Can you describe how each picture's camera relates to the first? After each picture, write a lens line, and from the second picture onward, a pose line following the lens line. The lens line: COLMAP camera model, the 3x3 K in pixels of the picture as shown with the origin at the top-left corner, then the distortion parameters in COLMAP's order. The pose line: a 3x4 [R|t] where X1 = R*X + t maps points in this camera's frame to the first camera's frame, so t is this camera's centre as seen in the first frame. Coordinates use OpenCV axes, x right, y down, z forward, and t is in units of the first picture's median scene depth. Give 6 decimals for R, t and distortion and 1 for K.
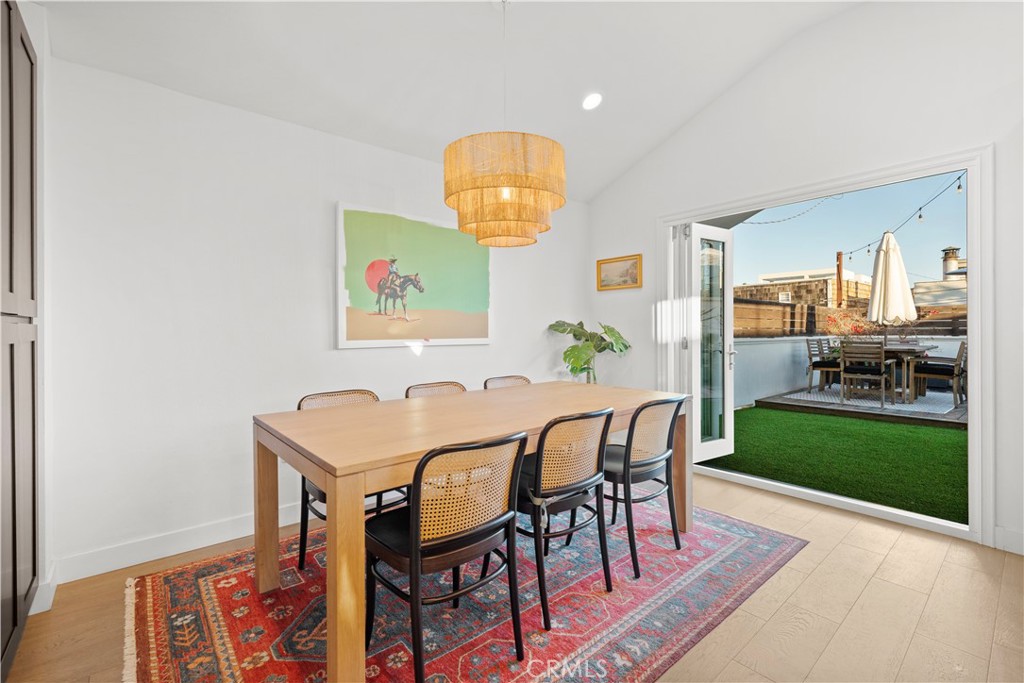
lens RADIAL K [[446.3, 0, 507.8], [0, 446.3, 332.7], [0, 0, 1]] dist [-0.000494, 0.000002]
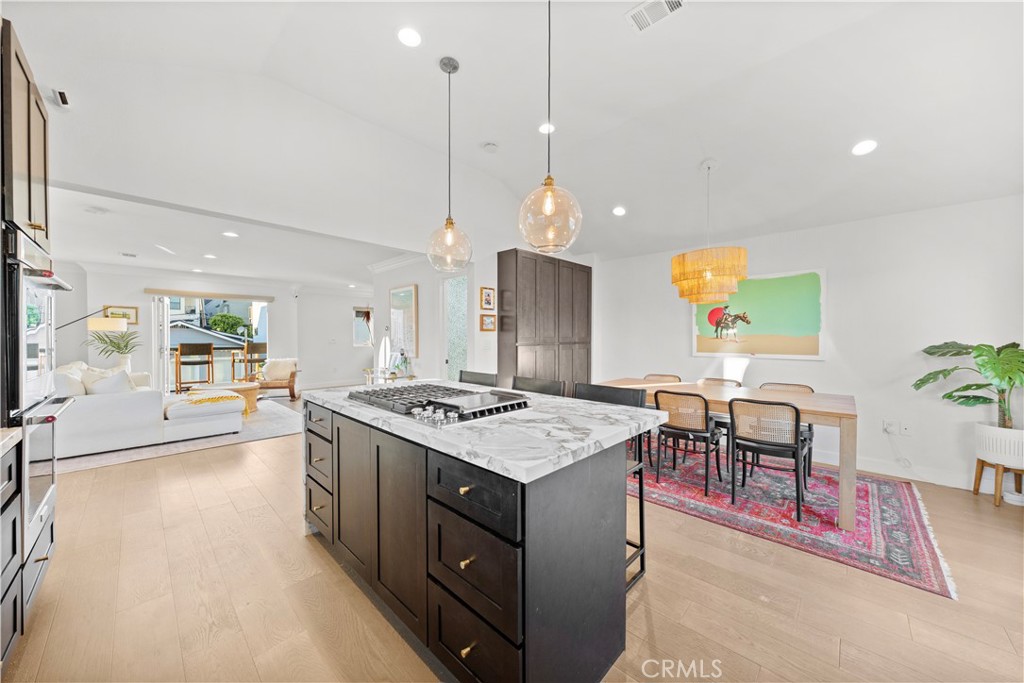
lens RADIAL K [[364.4, 0, 509.9], [0, 364.4, 339.0], [0, 0, 1]] dist [-0.001079, -0.000060]
pose [[0.107054, 0.008294, -0.994219, 0.833641], [-0.008113, 0.999939, 0.007469, -0.033458], [0.994220, 0.007267, 0.107115, 0.020923]]
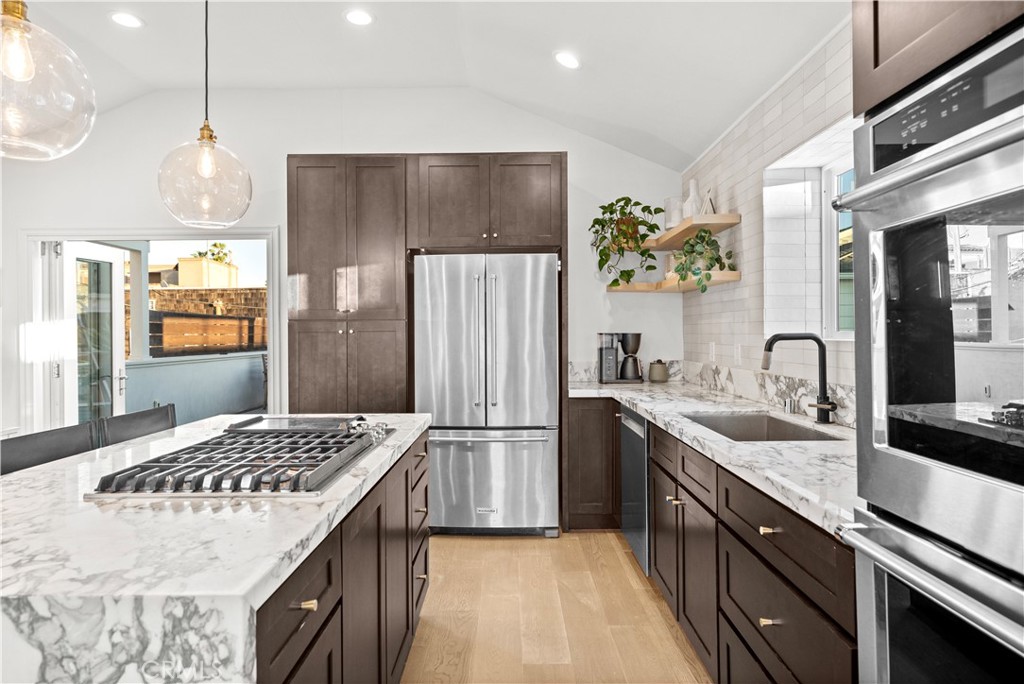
lens RADIAL K [[590.3, 0, 510.9], [0, 590.3, 335.7], [0, 0, 1]] dist [-0.003262, 0.000829]
pose [[0.646467, -0.003651, 0.762934, 0.074714], [0.008661, 0.999959, -0.002554, -0.036248], [-0.762893, 0.008259, 0.646472, -0.496729]]
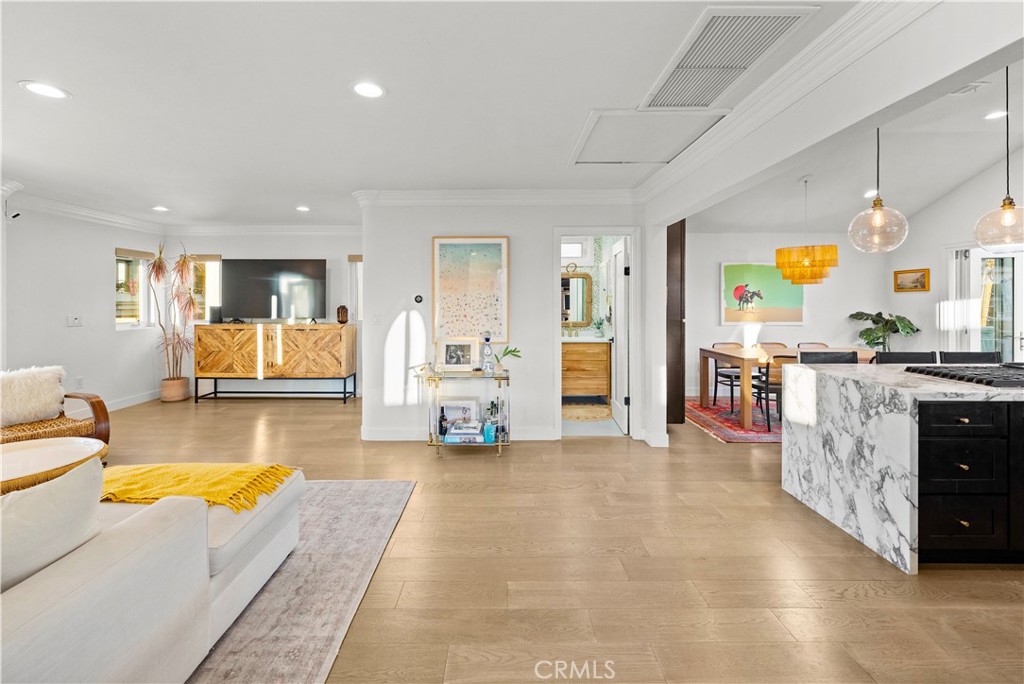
lens RADIAL K [[429.4, 0, 502.3], [0, 429.4, 300.9], [0, 0, 1]] dist [0.001456, 0.000308]
pose [[0.769495, 0.002432, -0.638648, 0.125675], [-0.006092, 0.999975, -0.003533, -0.057264], [0.638624, 0.006610, 0.769491, -1.067721]]
